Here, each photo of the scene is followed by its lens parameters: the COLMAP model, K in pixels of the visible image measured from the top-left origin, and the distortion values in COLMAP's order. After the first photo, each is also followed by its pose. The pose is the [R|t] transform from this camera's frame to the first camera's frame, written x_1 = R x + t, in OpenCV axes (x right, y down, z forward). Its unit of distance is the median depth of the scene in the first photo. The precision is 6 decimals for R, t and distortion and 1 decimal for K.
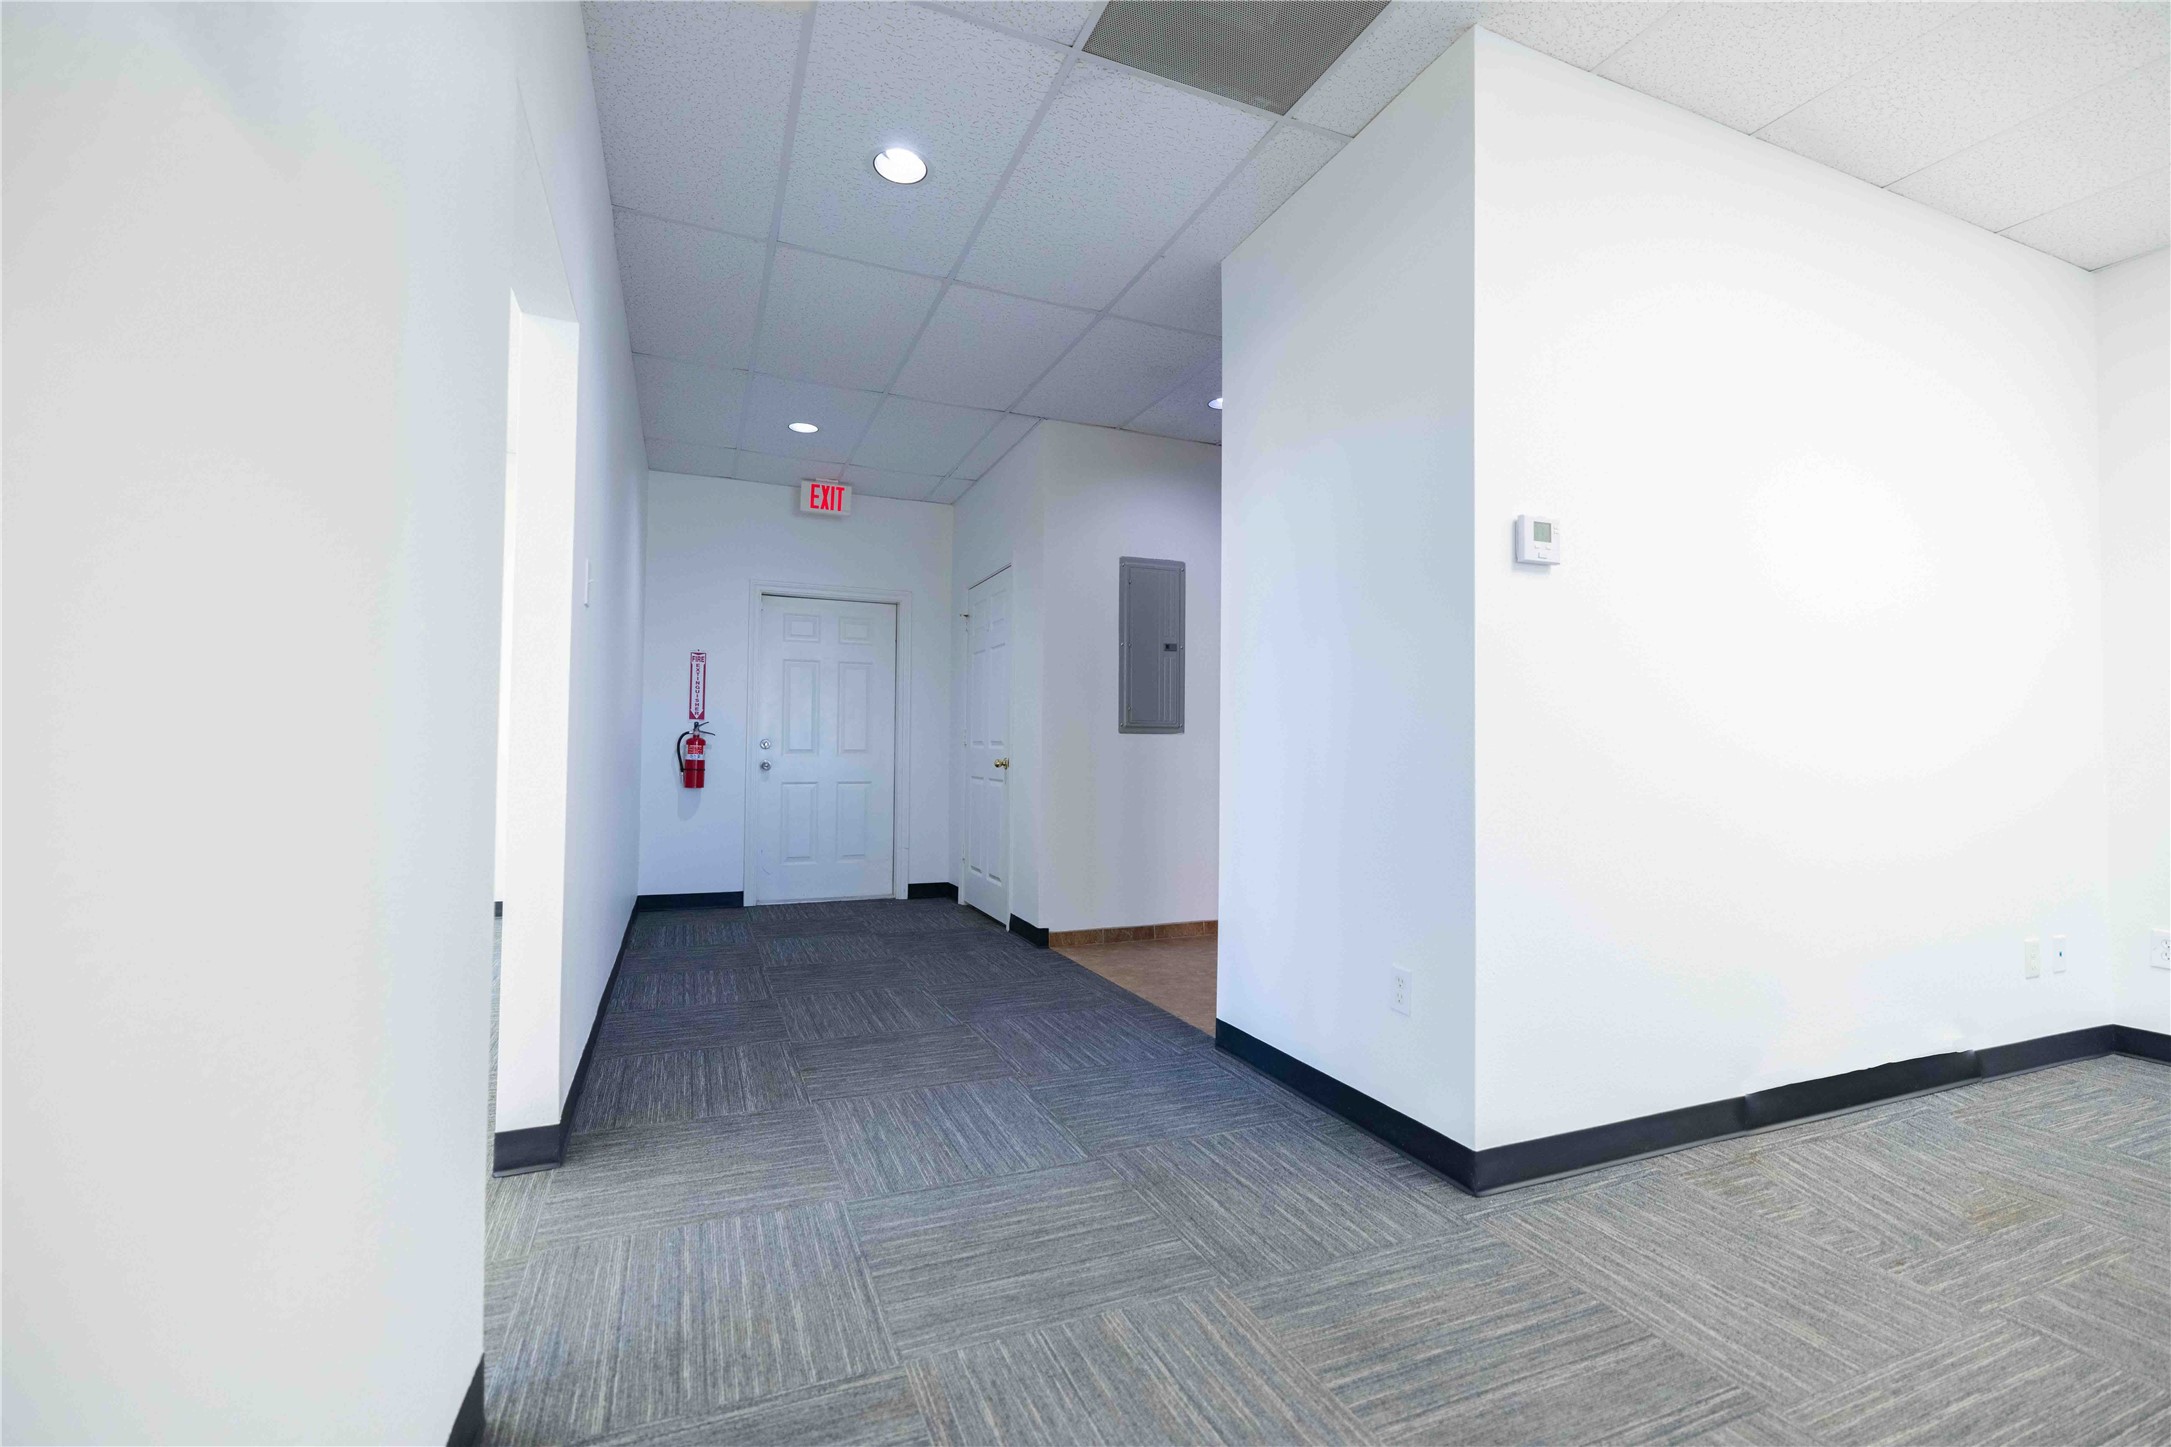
lens RADIAL K [[937.7, 0, 1085.5], [0, 937.7, 723.5], [0, 0, 1]] dist [0.000410, -0.000114]
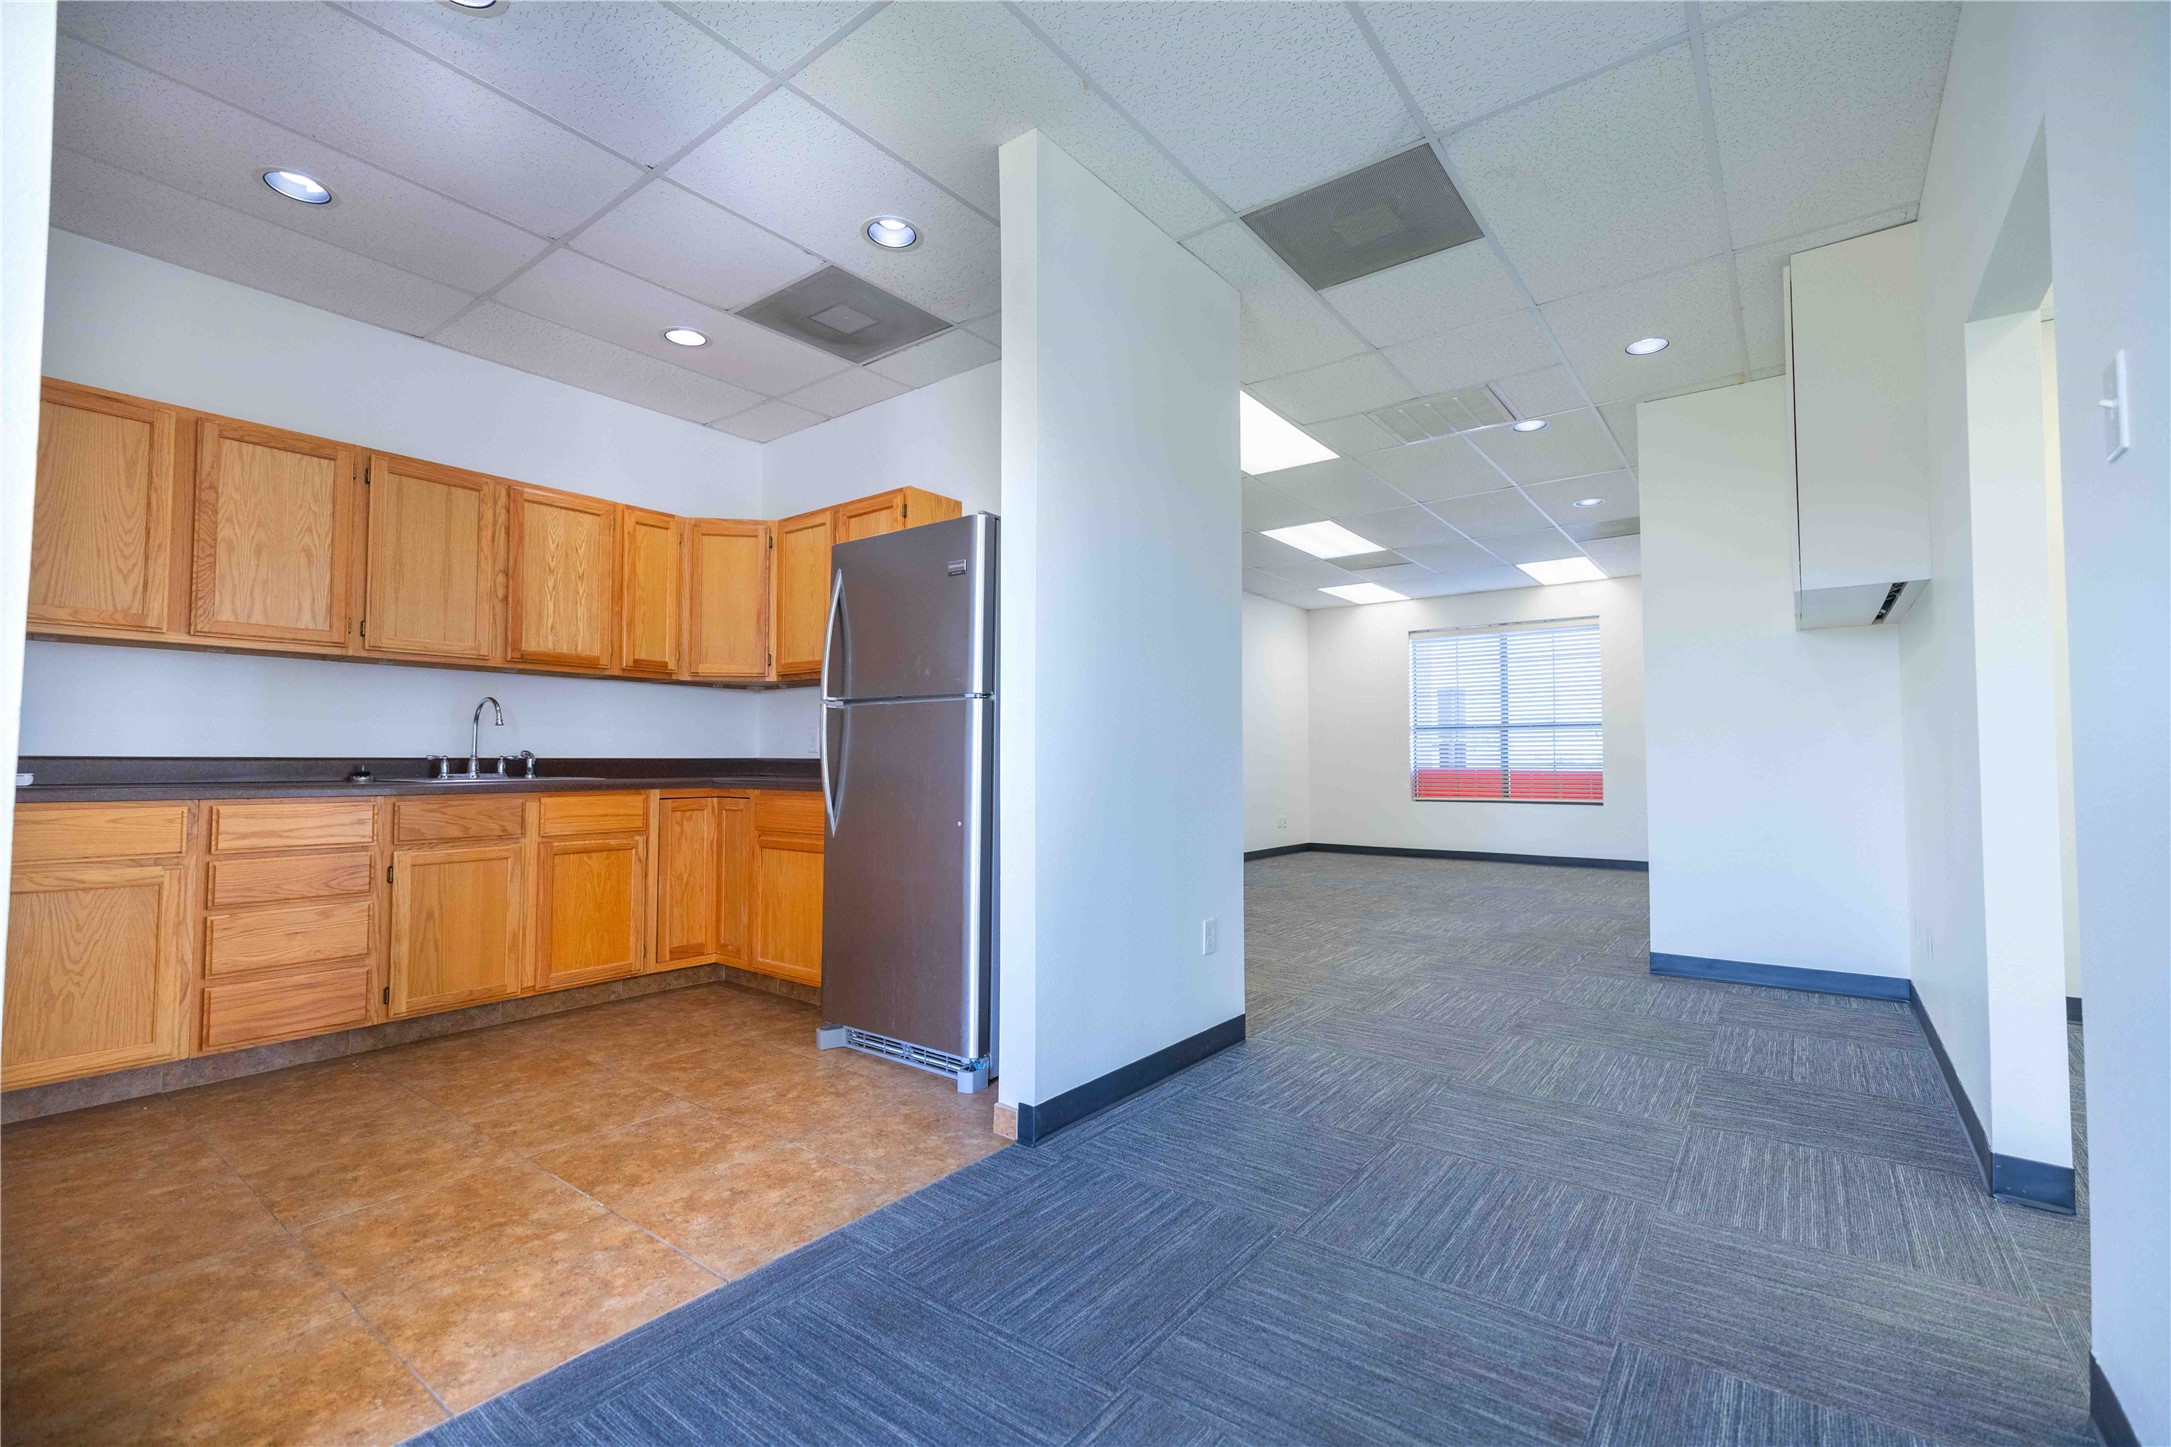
lens RADIAL K [[937.7, 0, 1085.5], [0, 937.7, 723.5], [0, 0, 1]] dist [0.000410, -0.000114]
pose [[-0.495344, 0.025126, 0.868334, -0.778108], [-0.032287, 0.998358, -0.047307, 0.051513], [-0.868097, -0.051469, -0.493719, 1.910122]]
